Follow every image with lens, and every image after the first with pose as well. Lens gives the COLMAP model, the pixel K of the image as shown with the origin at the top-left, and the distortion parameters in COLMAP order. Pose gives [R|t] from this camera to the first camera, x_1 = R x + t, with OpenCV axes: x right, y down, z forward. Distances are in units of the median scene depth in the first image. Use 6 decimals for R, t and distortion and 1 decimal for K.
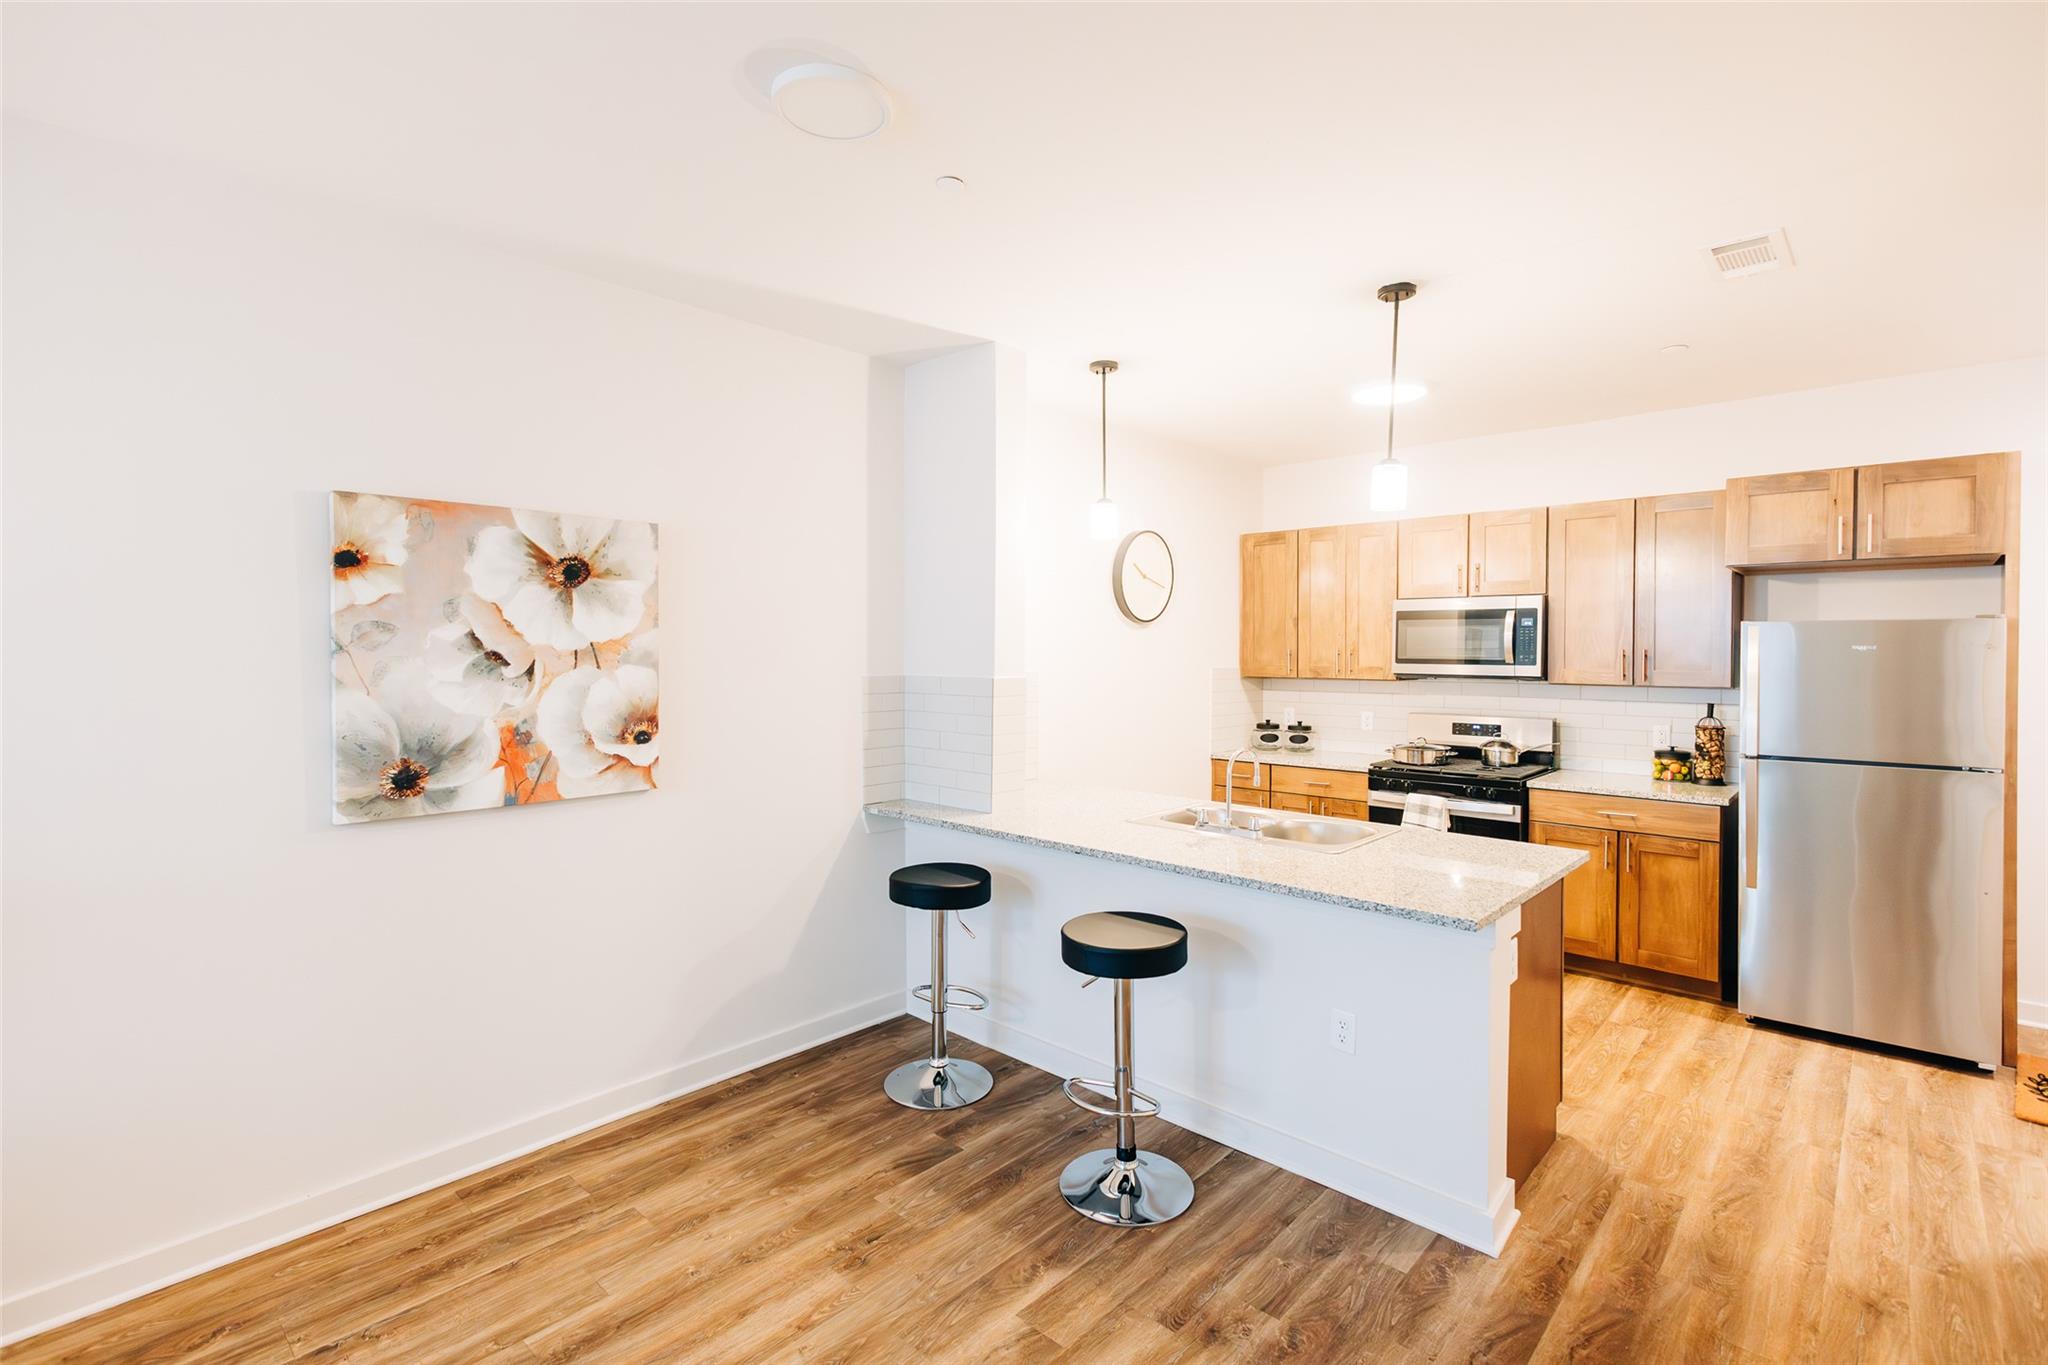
lens RADIAL K [[952.1, 0, 1021.0], [0, 952.1, 649.7], [0, 0, 1]] dist [0.002226, -0.000506]
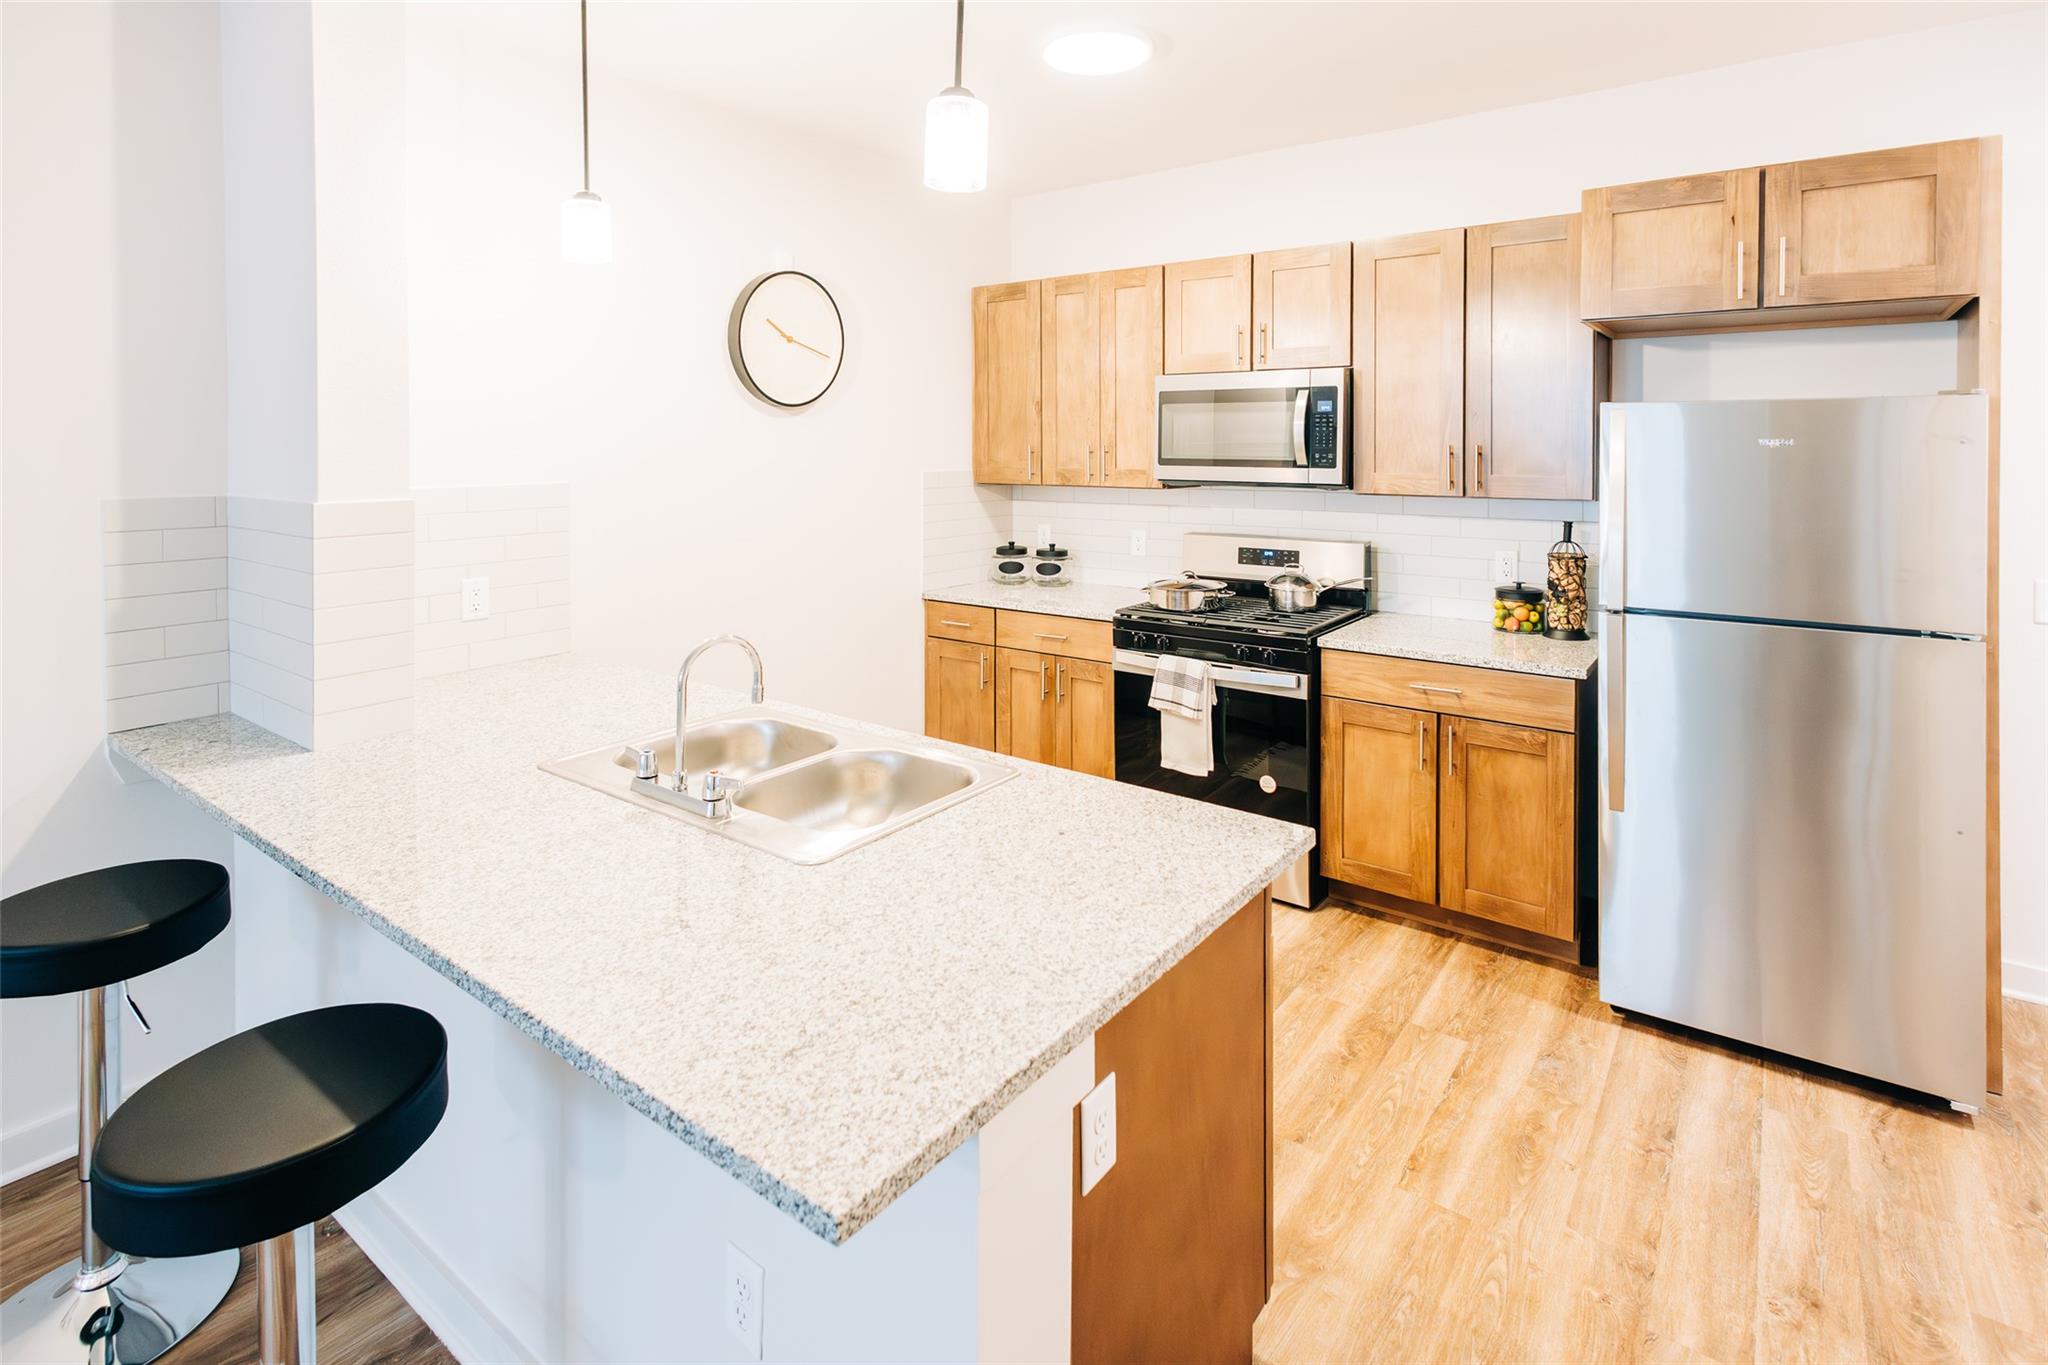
lens RADIAL K [[1013.7, 0, 1022.9], [0, 1013.7, 442.1], [0, 0, 1]] dist [-0.000219, 0.003011]
pose [[0.994868, -0.003750, 0.101113, 0.252580], [0.003823, 0.999993, -0.000523, -0.003306], [-0.101111, 0.000907, 0.994875, 0.302254]]
